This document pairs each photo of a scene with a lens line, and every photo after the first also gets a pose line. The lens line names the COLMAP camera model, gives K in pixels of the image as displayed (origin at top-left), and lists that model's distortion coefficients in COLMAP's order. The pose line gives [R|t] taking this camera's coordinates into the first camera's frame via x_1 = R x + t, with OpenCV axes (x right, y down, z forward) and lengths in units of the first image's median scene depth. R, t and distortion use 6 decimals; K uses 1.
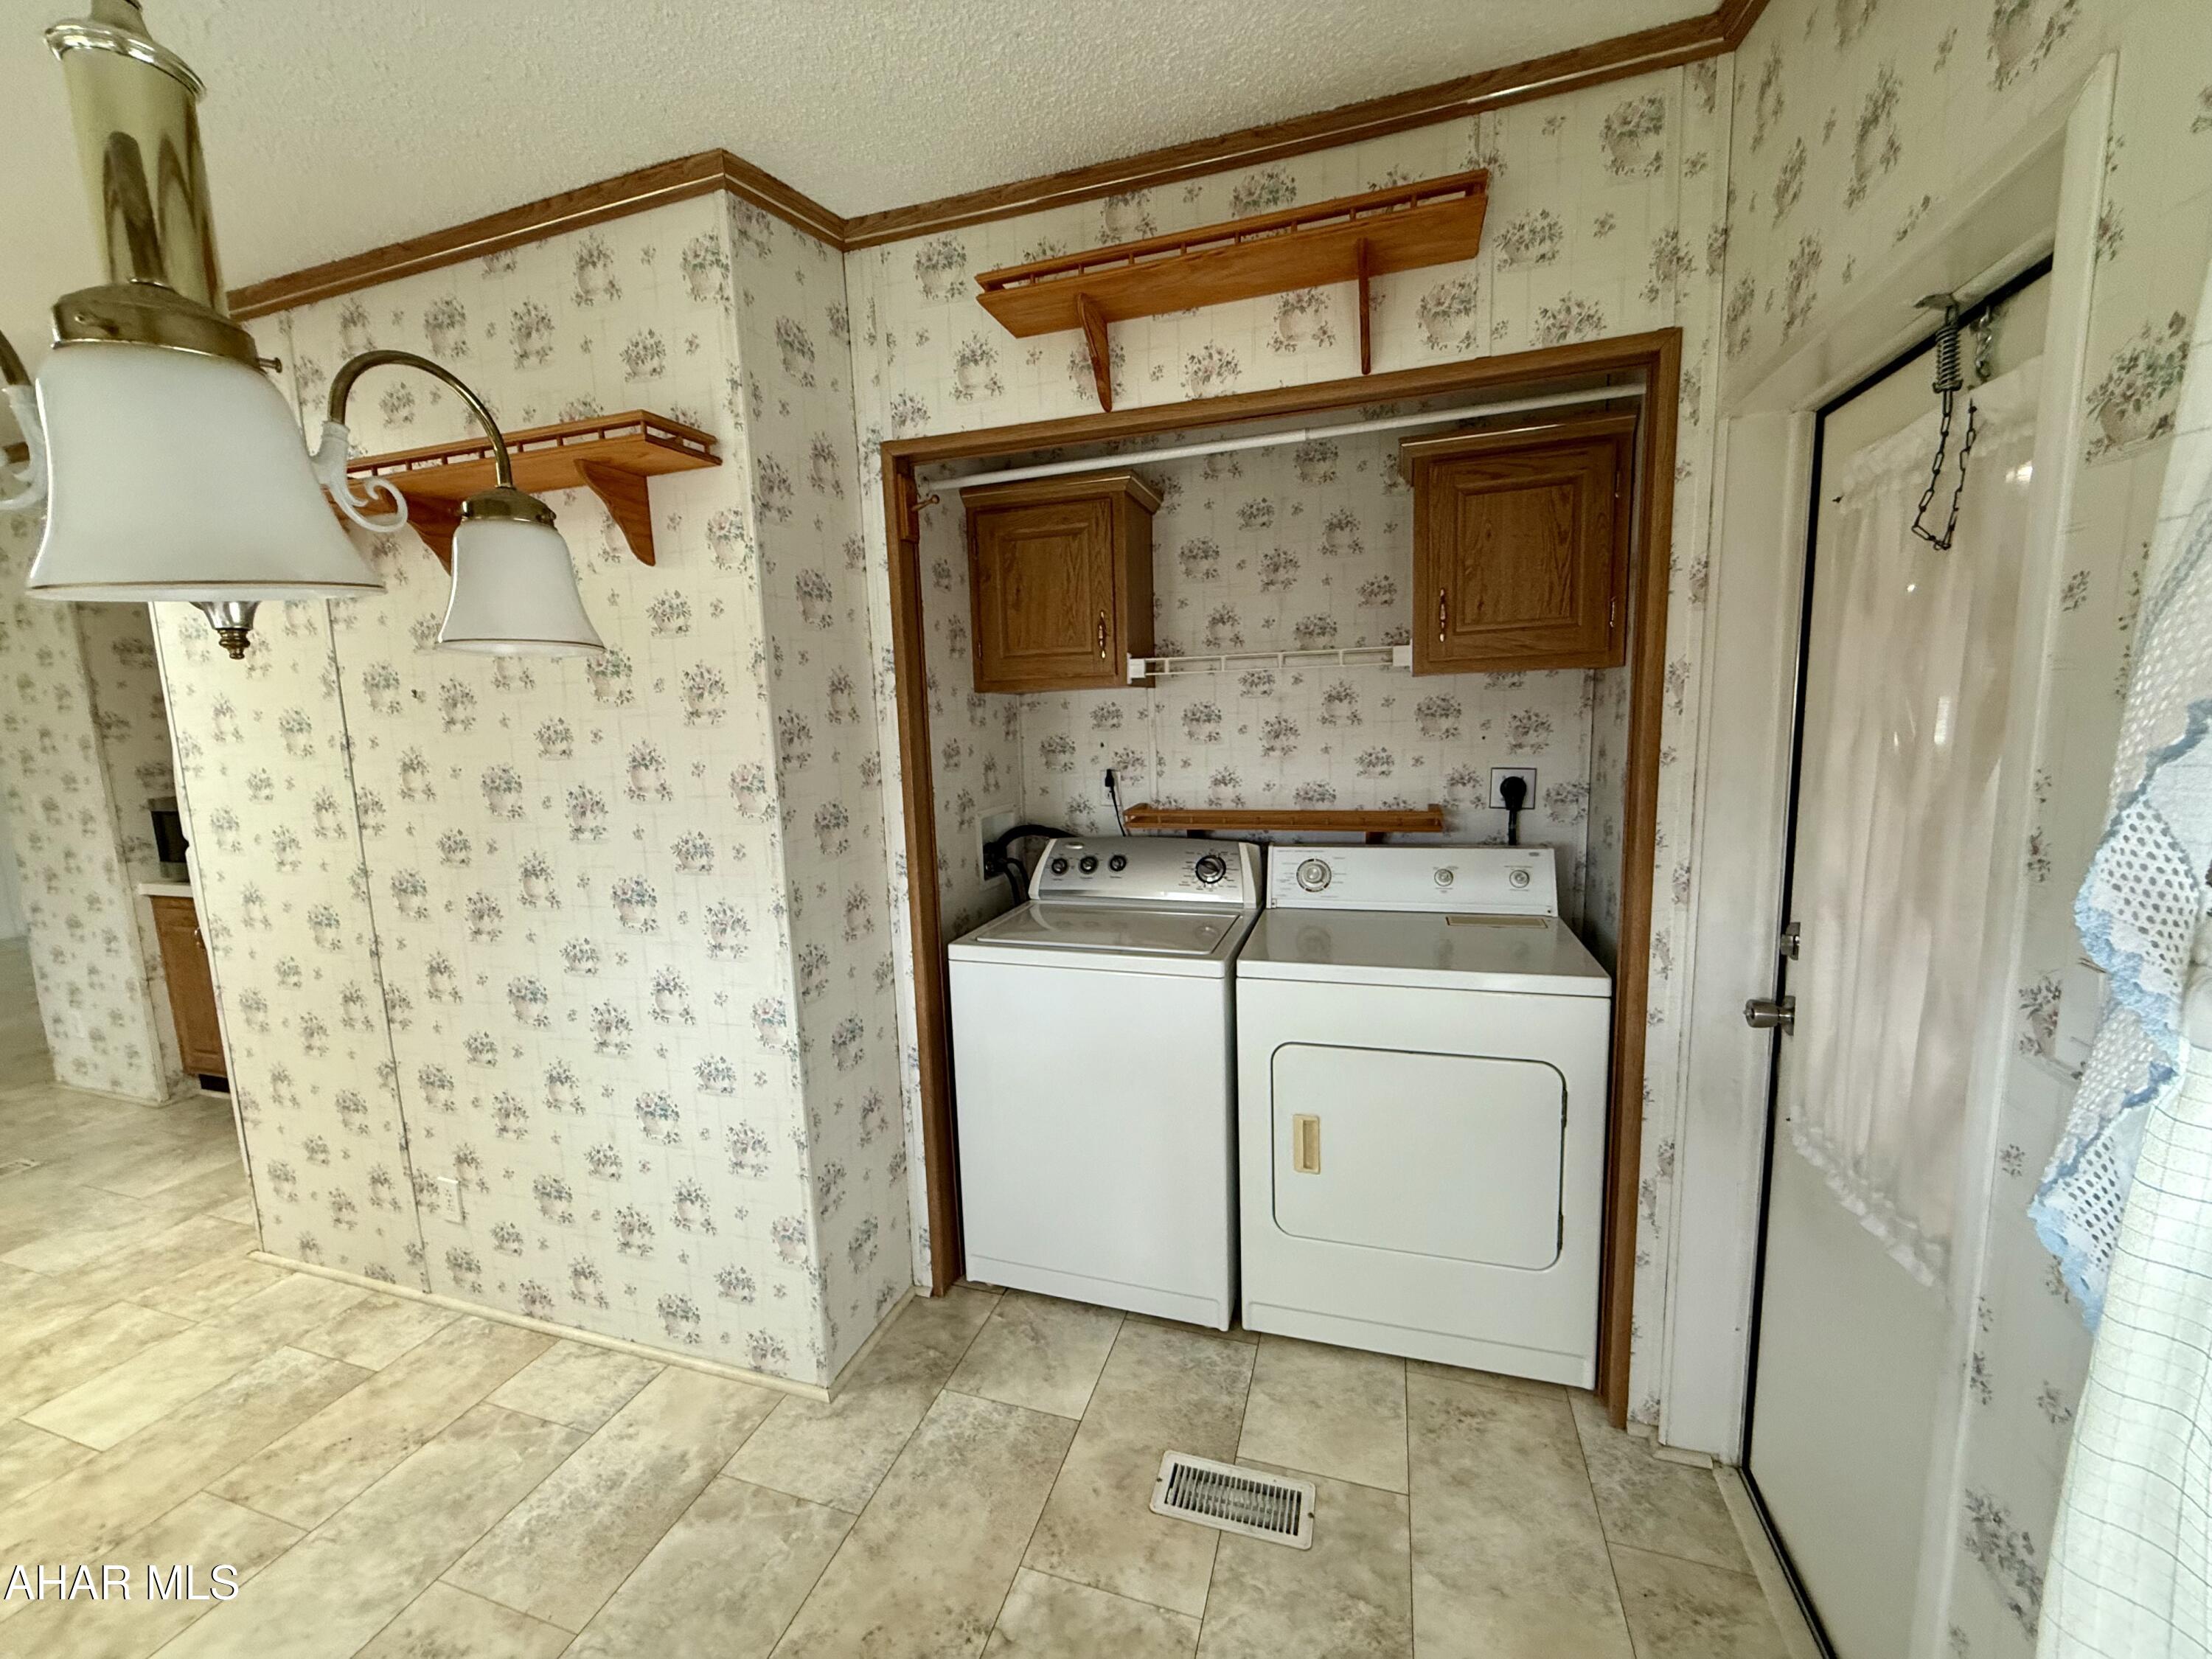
lens RADIAL K [[878.0, 0, 1099.8], [0, 878.0, 829.3], [0, 0, 1]] dist [-0.001729, 0.000532]
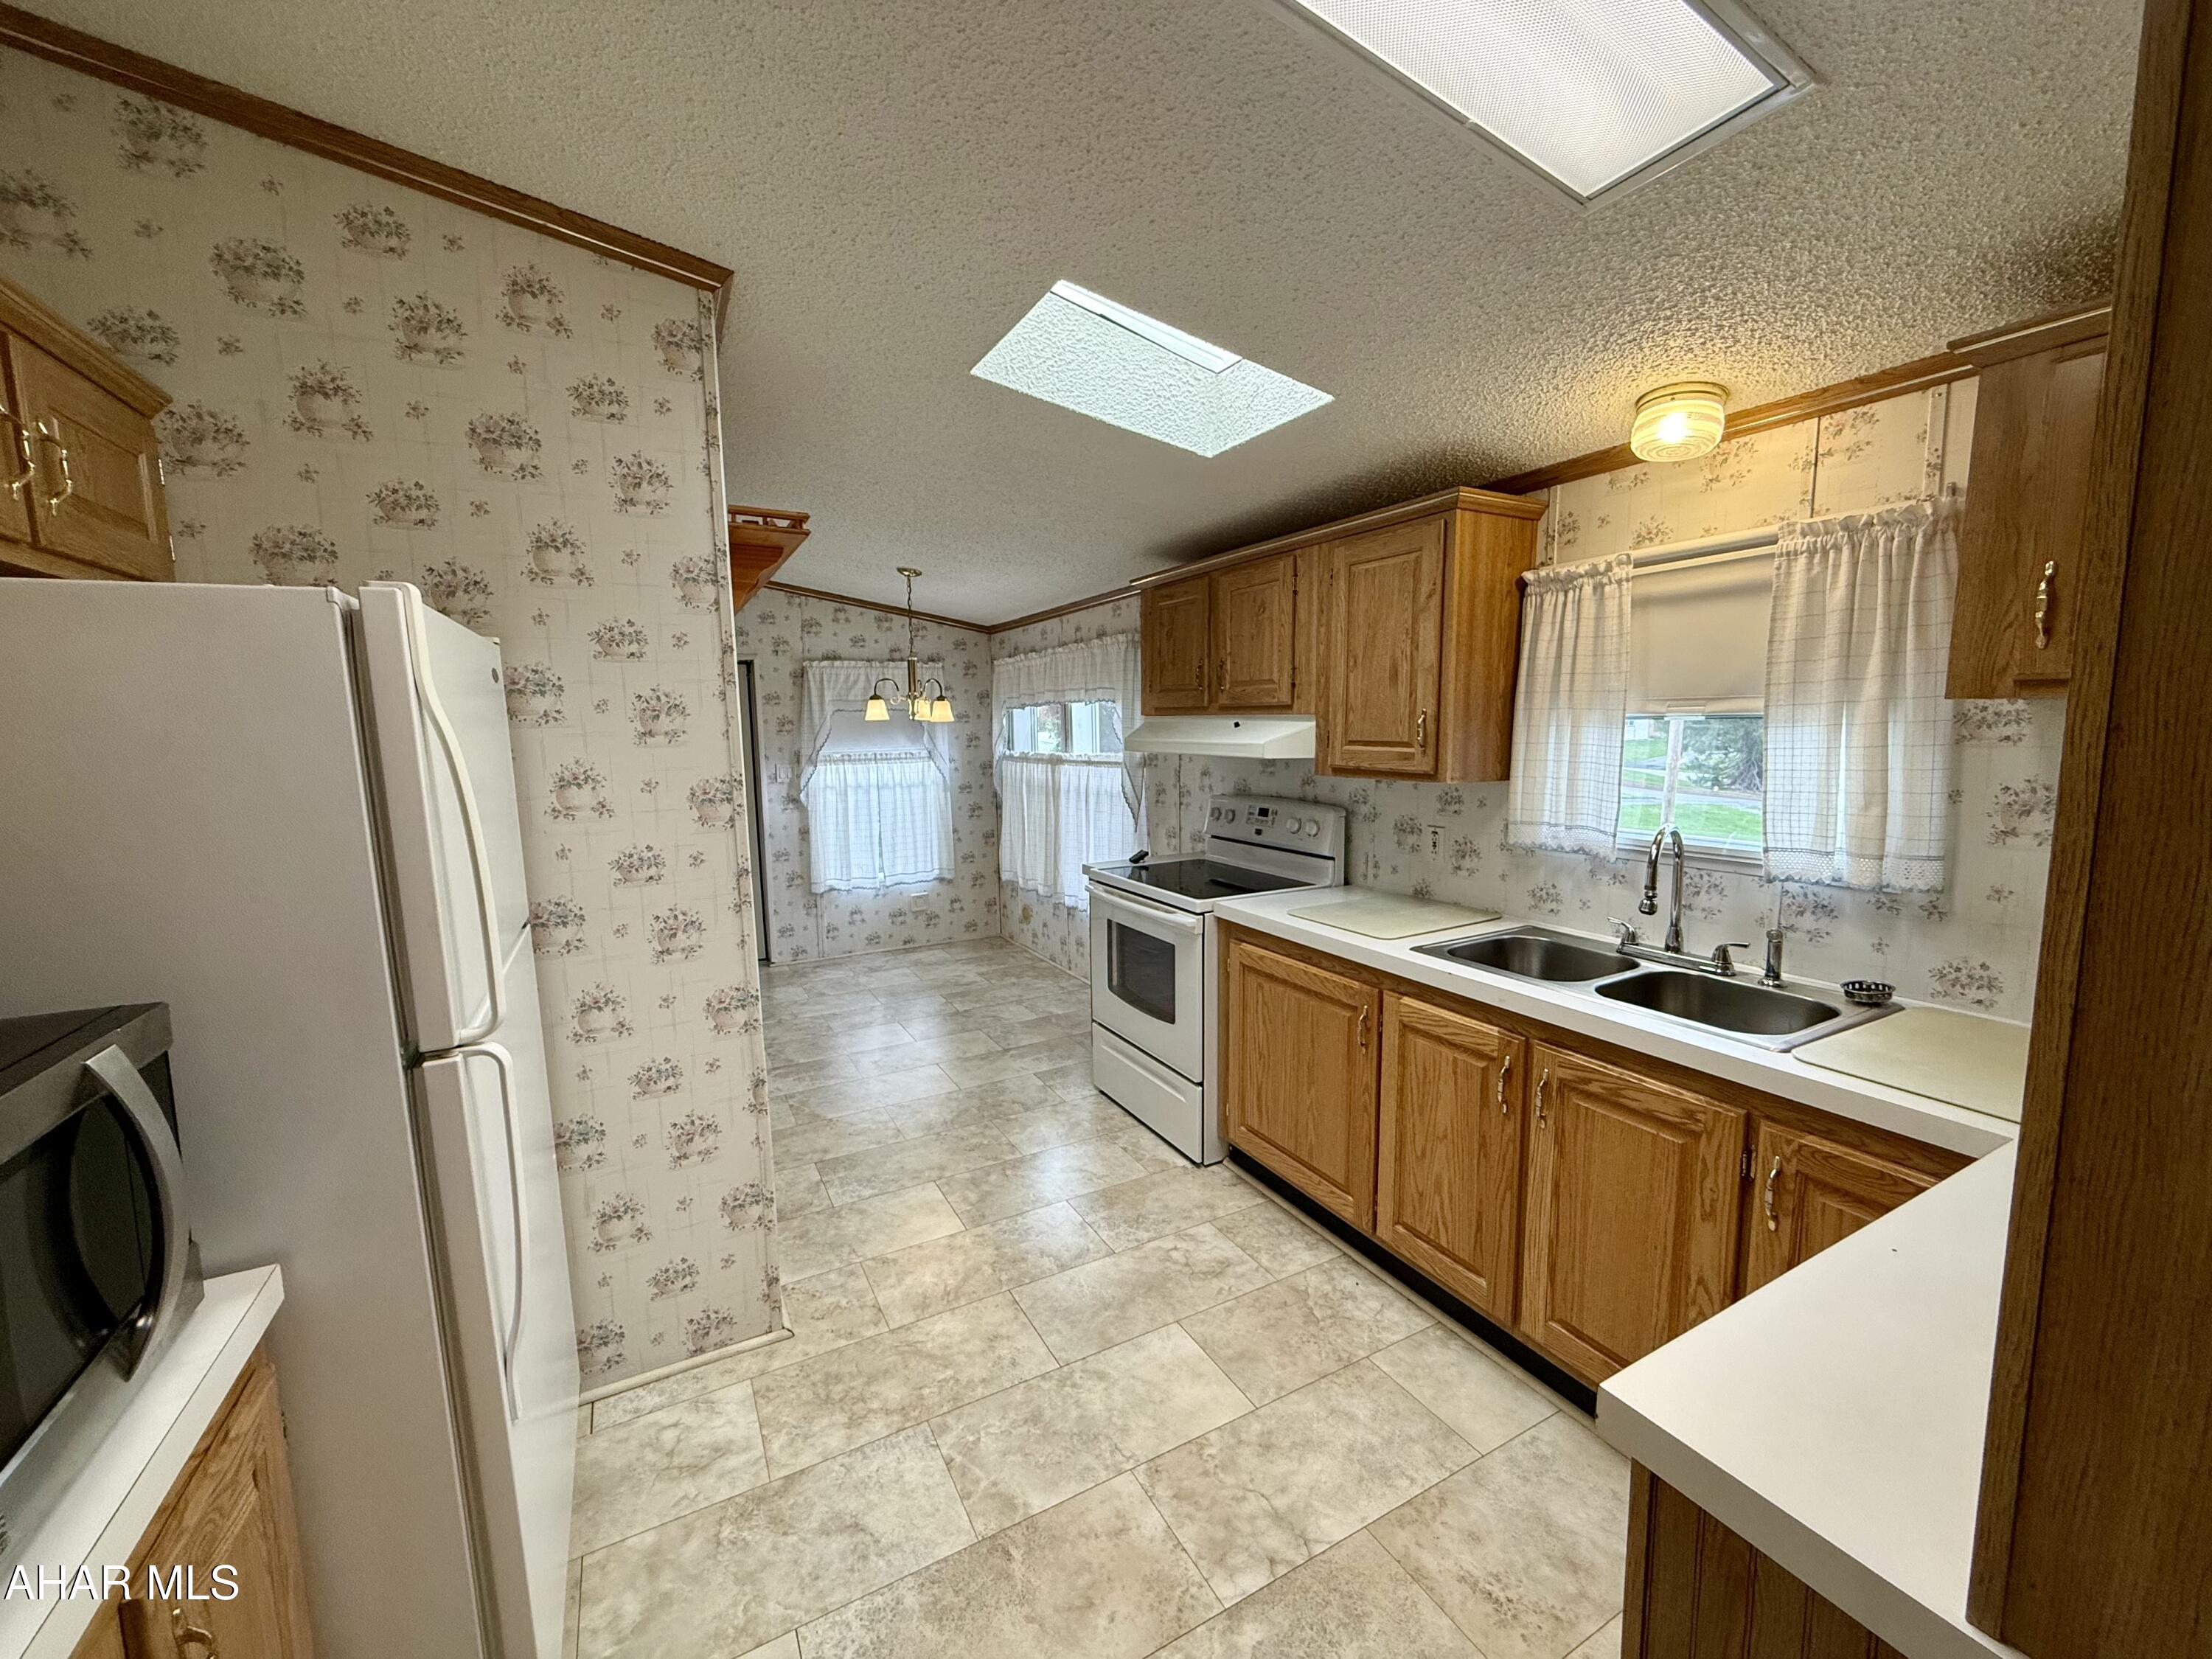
lens RADIAL K [[878.0, 0, 1098.9], [0, 878.0, 829.5], [0, 0, 1]] dist [-0.001729, 0.000532]
pose [[-0.720130, -0.039077, 0.692738, -2.112933], [0.134884, 0.971480, 0.195018, -0.152710], [-0.680603, 0.233878, -0.694321, 1.524389]]
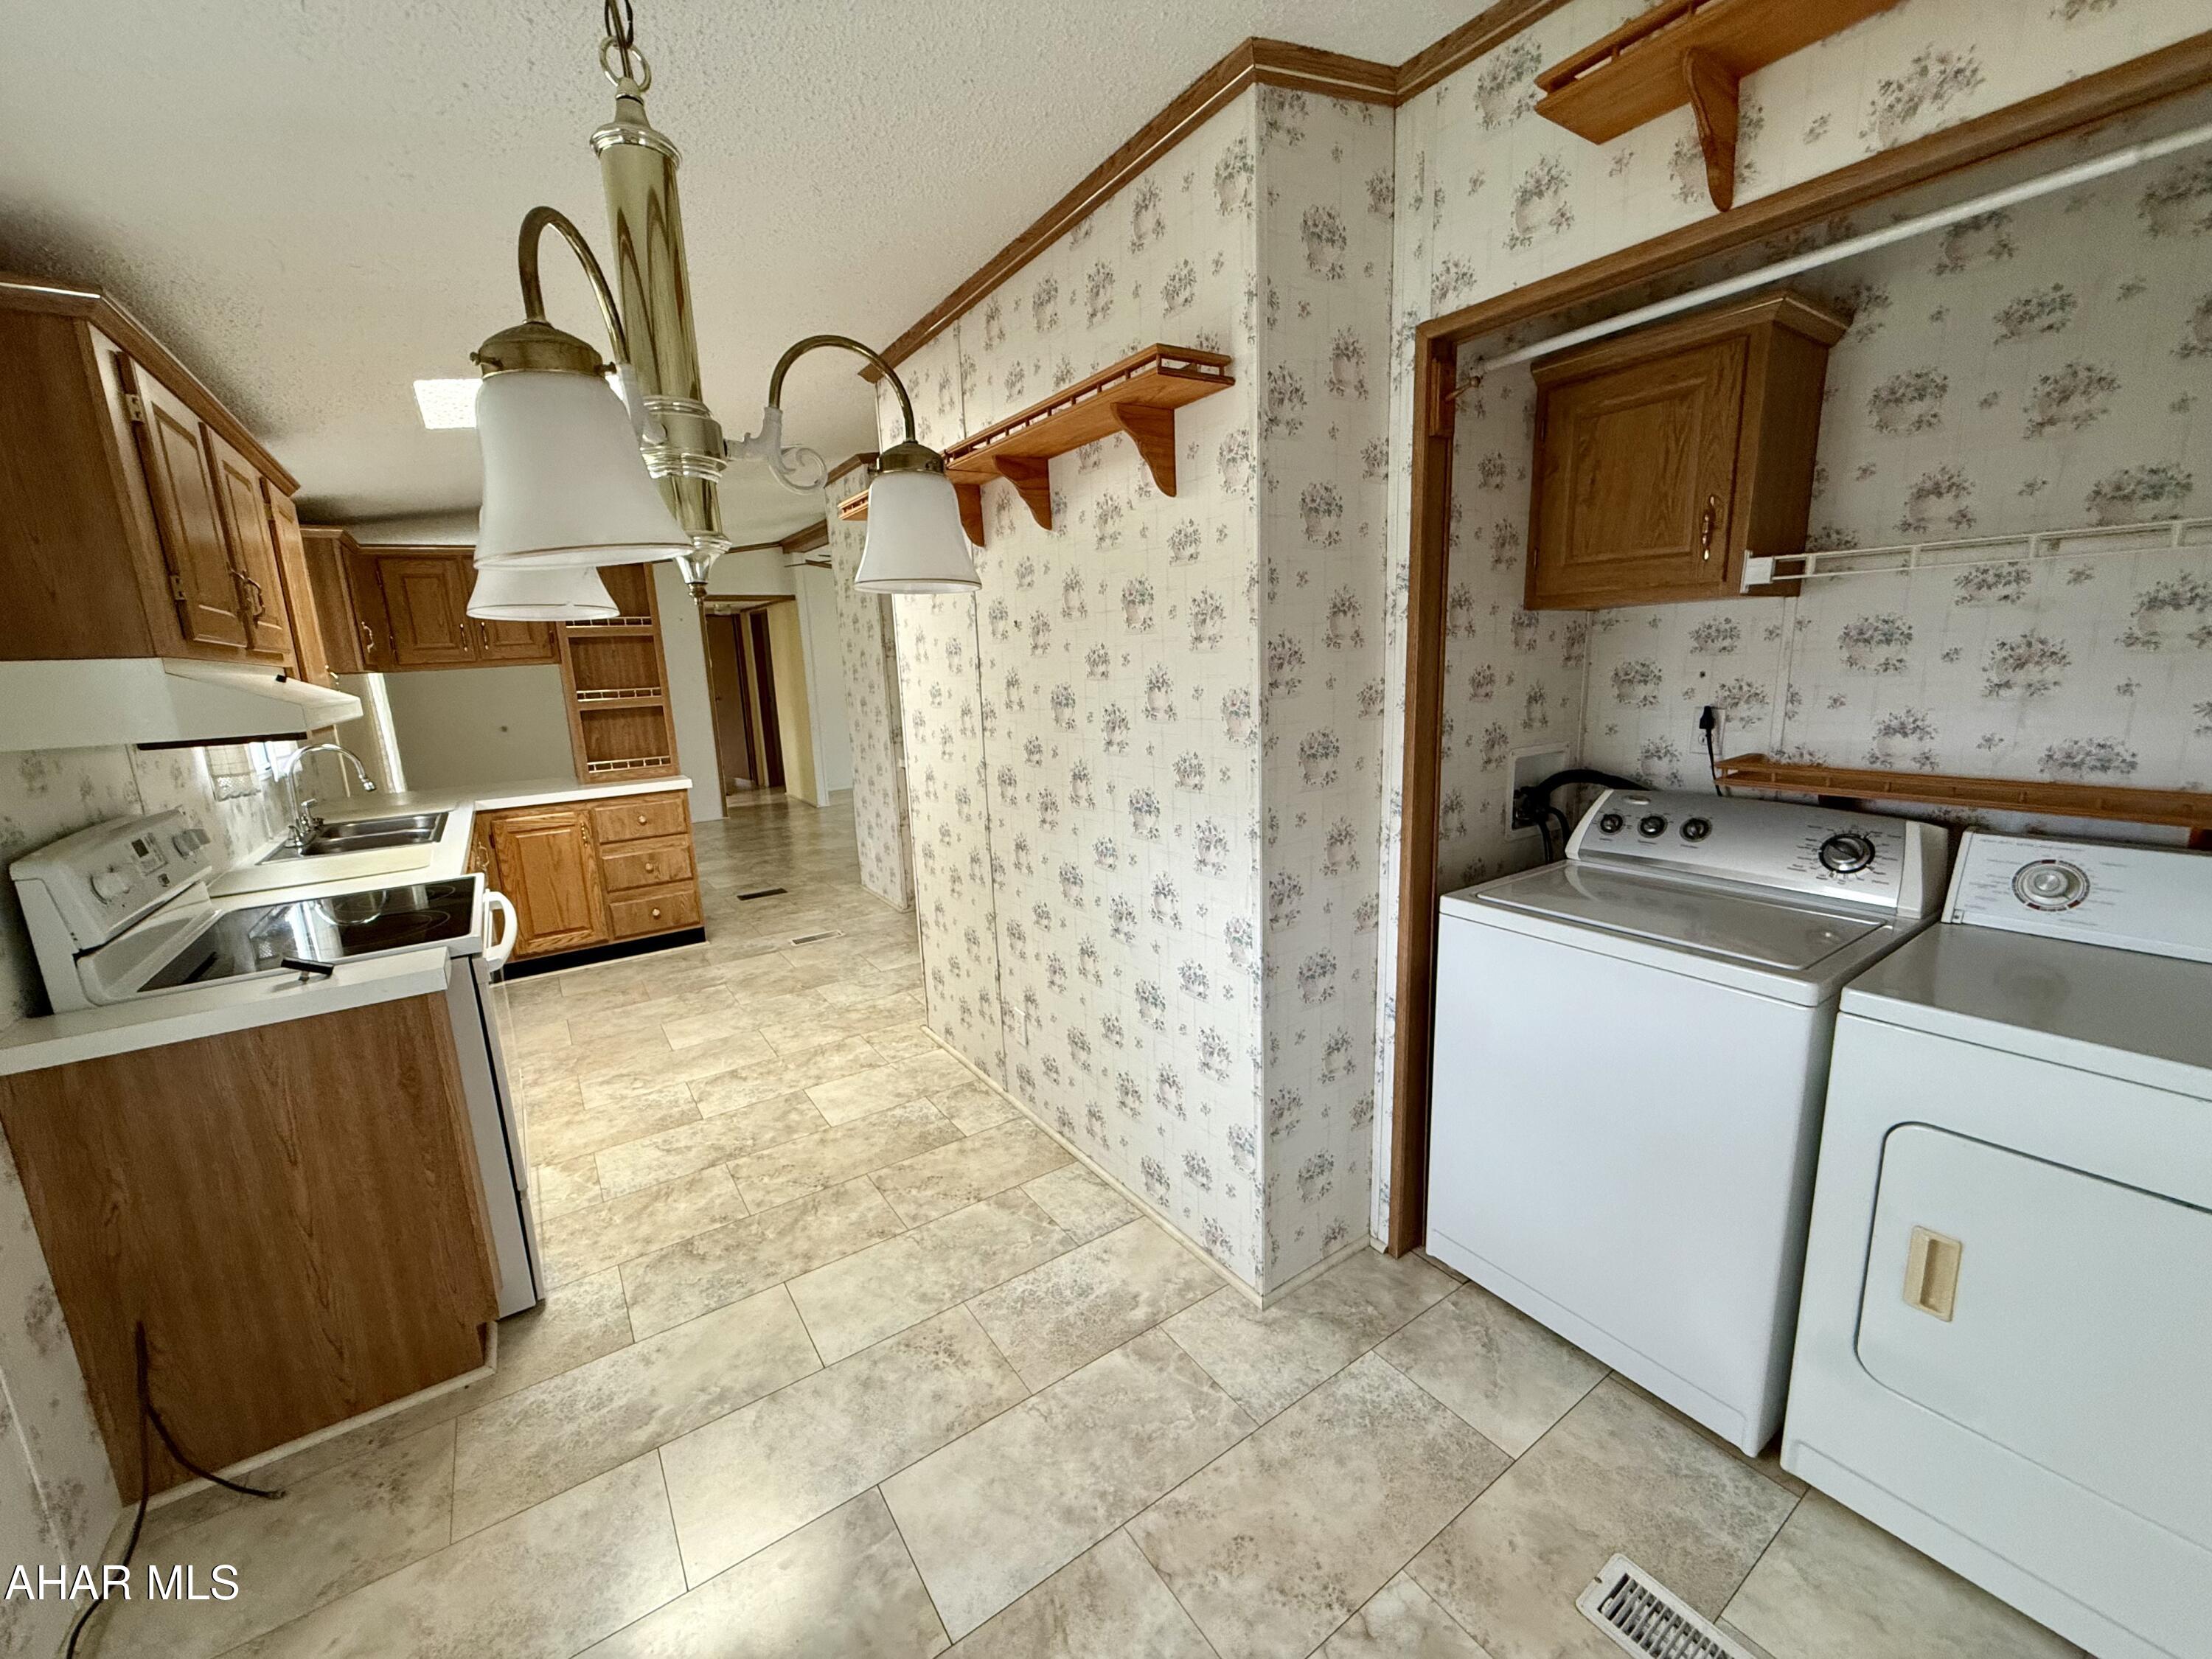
lens RADIAL K [[878.0, 0, 1098.2], [0, 878.0, 829.3], [0, 0, 1]] dist [-0.001729, 0.000532]
pose [[0.789661, 0.123079, -0.601072, 0.084522], [-0.069977, 0.991347, 0.111061, -0.012247], [0.609540, -0.045639, 0.791440, 0.076099]]
